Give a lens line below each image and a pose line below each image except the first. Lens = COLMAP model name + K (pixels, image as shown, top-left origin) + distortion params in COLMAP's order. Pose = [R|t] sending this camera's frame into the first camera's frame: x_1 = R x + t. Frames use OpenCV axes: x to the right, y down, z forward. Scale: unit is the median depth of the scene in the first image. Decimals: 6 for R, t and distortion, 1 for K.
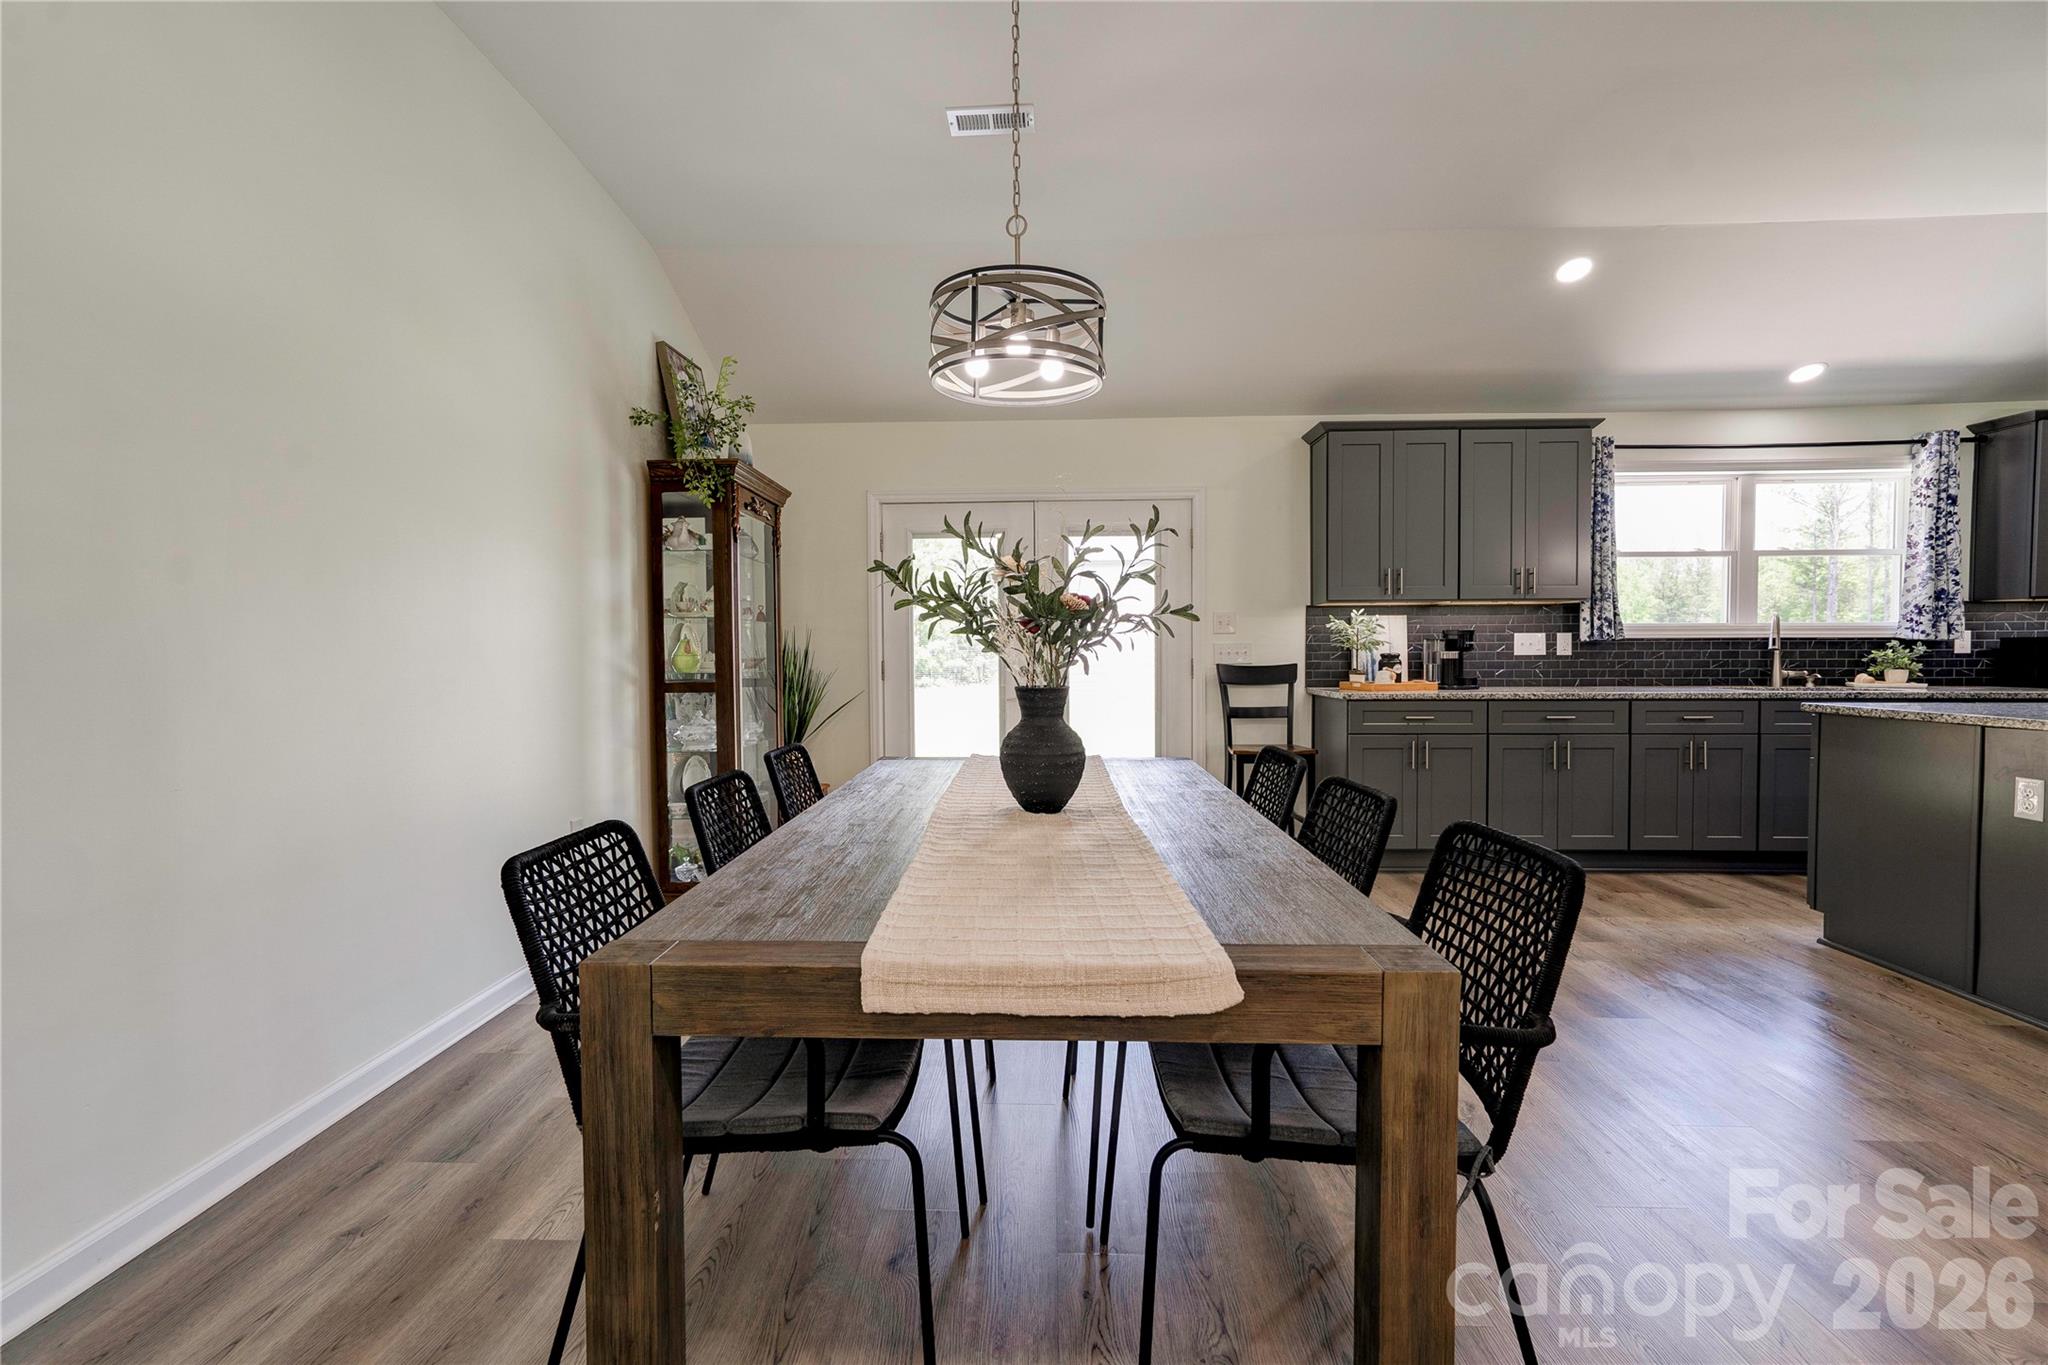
lens RADIAL K [[932.1, 0, 1009.6], [0, 932.1, 677.5], [0, 0, 1]] dist [0.000933, 0.007671]
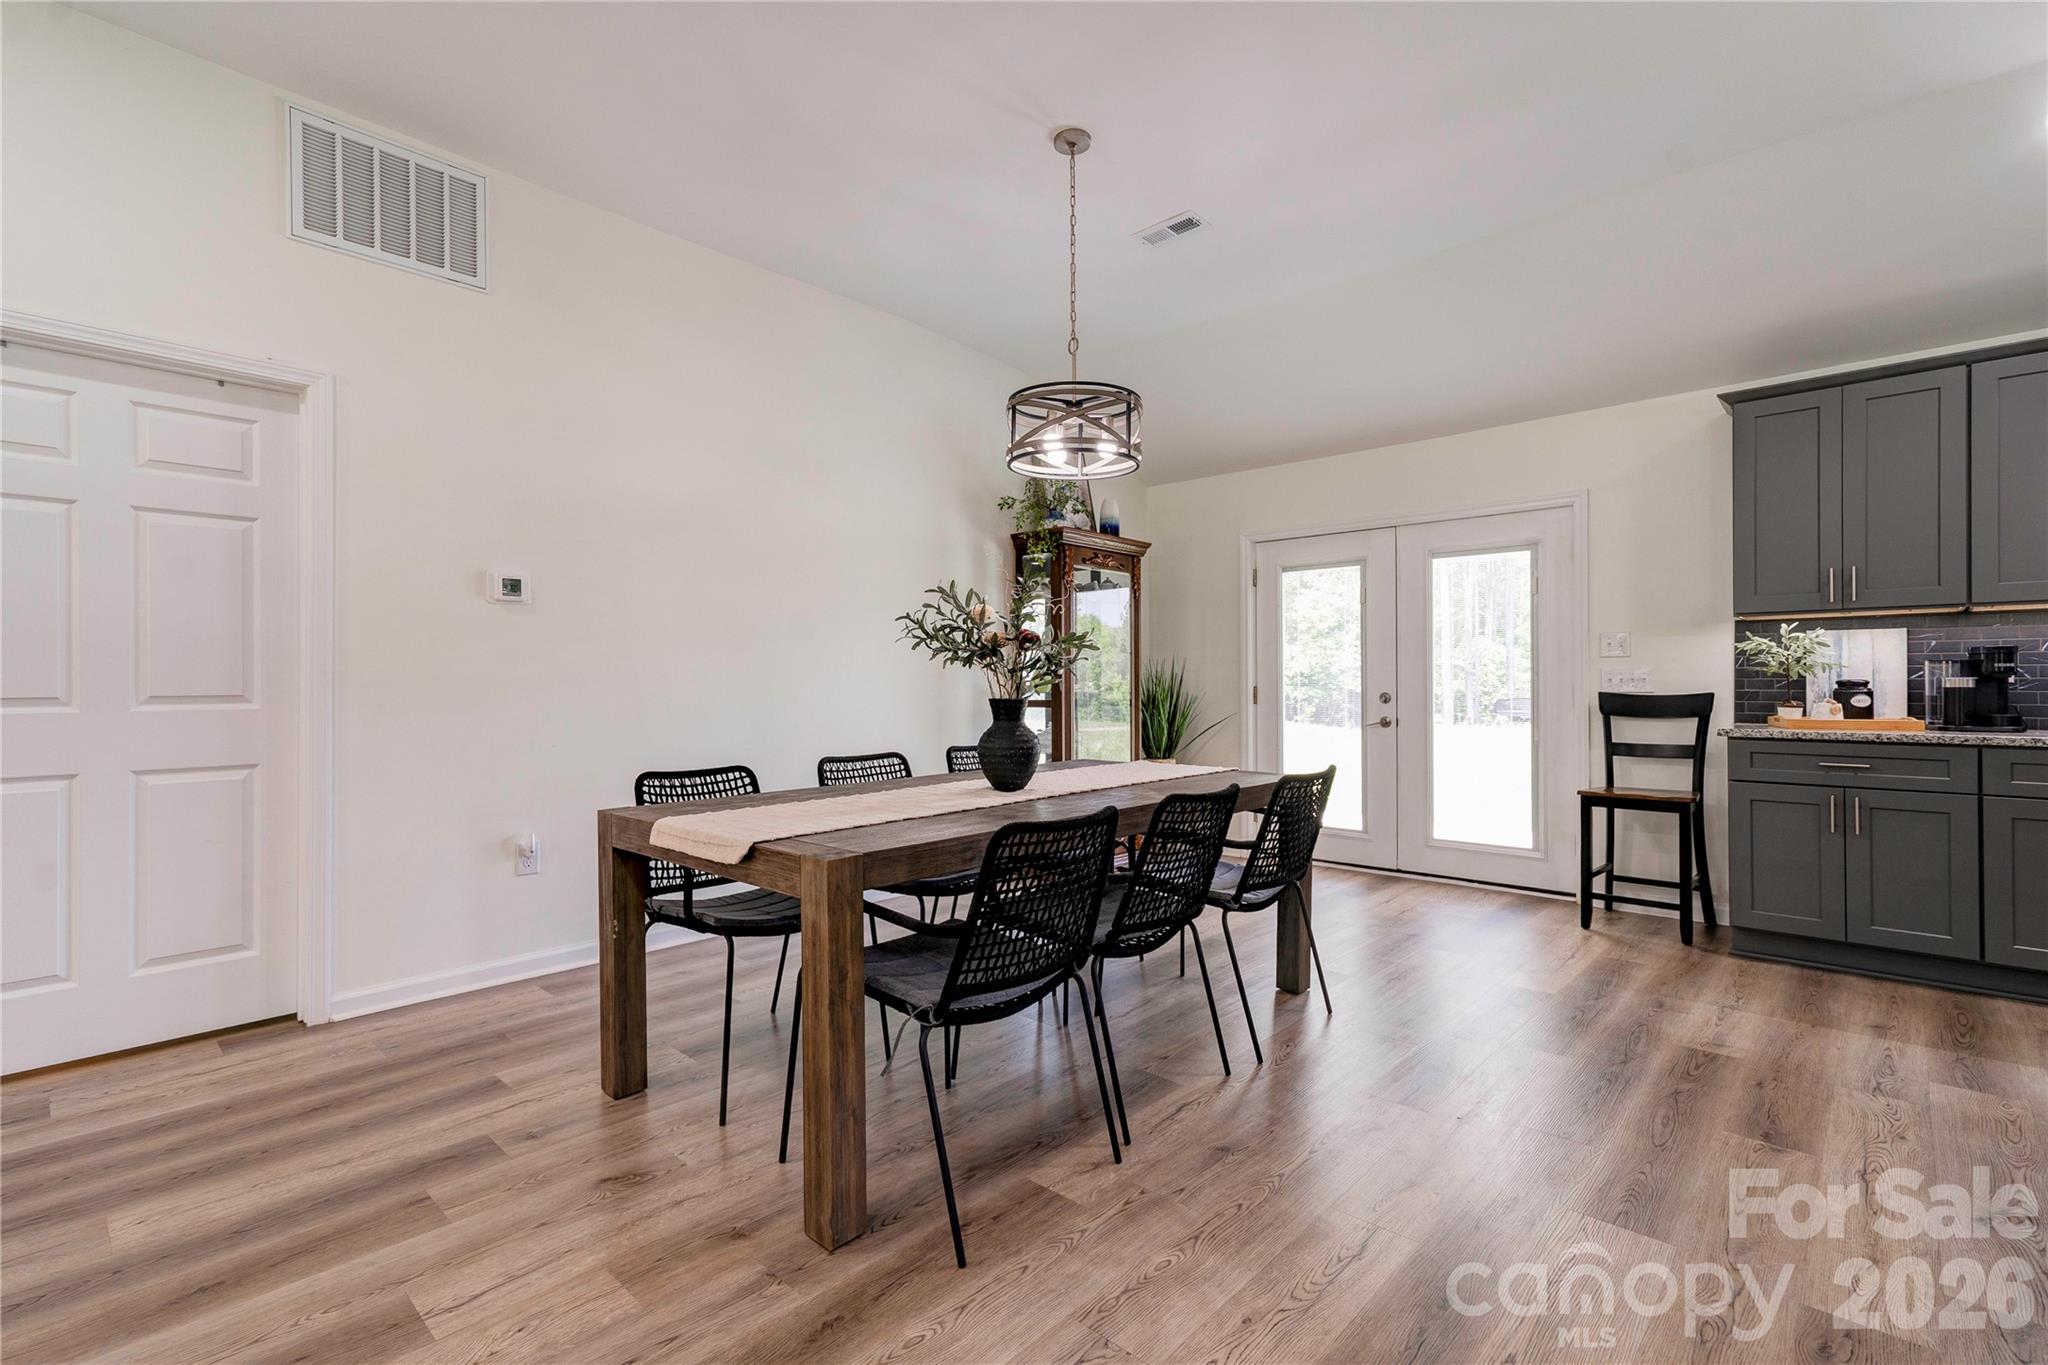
lens RADIAL K [[937.4, 0, 1007.5], [0, 937.4, 677.1], [0, 0, 1]] dist [-0.002117, 0.007426]
pose [[0.755176, 0.001411, -0.655521, 0.388175], [-0.021787, 0.999499, -0.022947, 0.003804], [0.655160, 0.031610, 0.754829, -0.015187]]
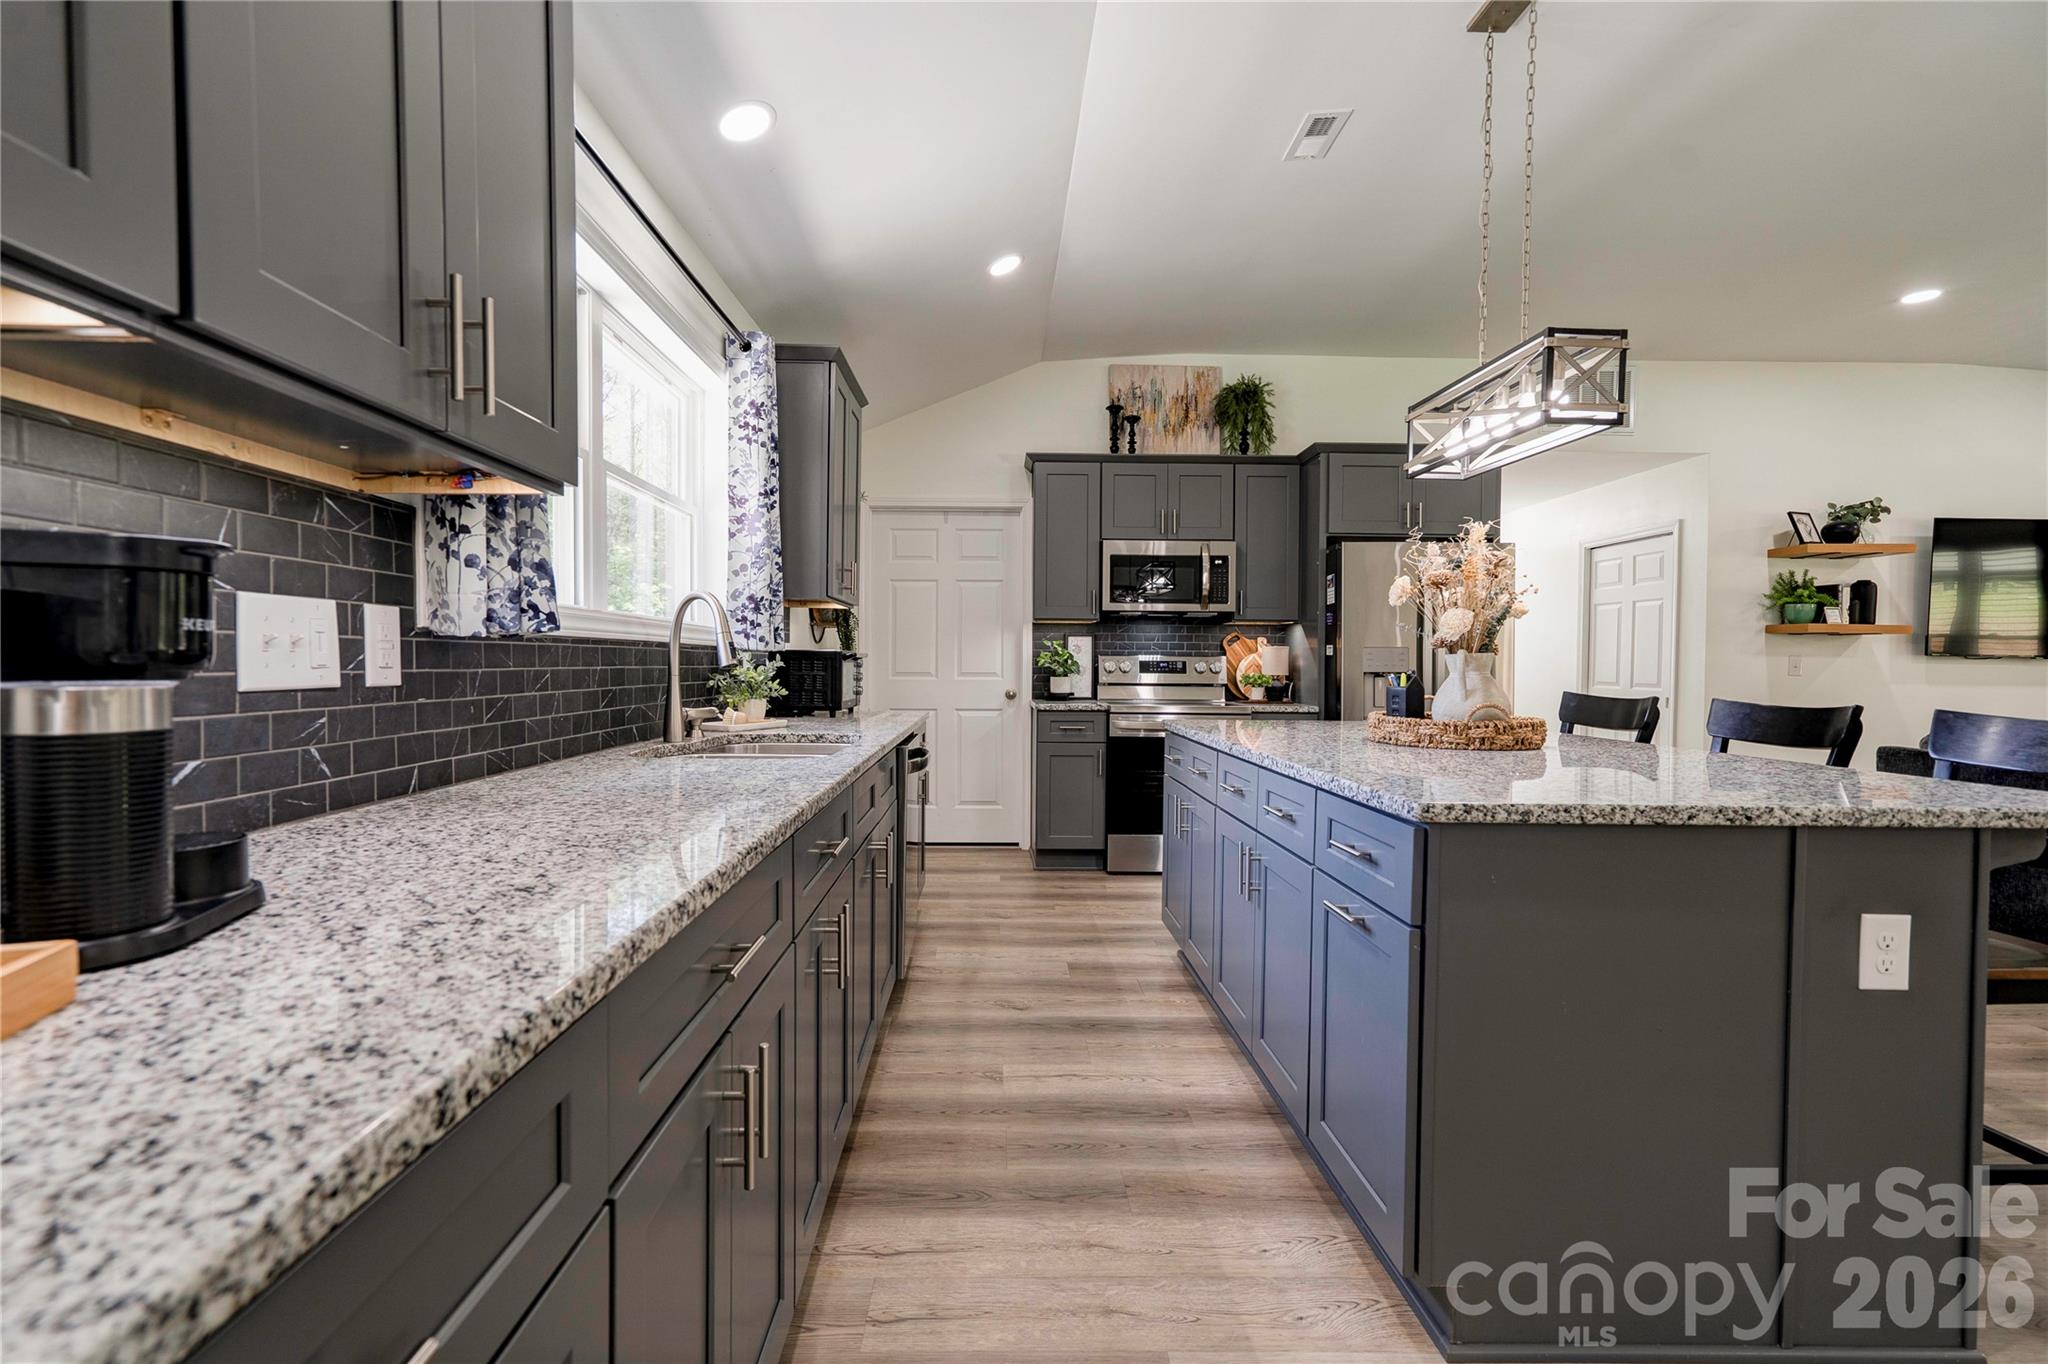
lens RADIAL K [[937.4, 0, 1007.5], [0, 937.4, 676.6], [0, 0, 1]] dist [-0.002117, 0.007426]
pose [[-0.052000, -0.013268, 0.998559, 0.316430], [0.021978, 0.999654, 0.014427, -0.027601], [-0.998405, 0.022697, -0.051690, 0.856630]]
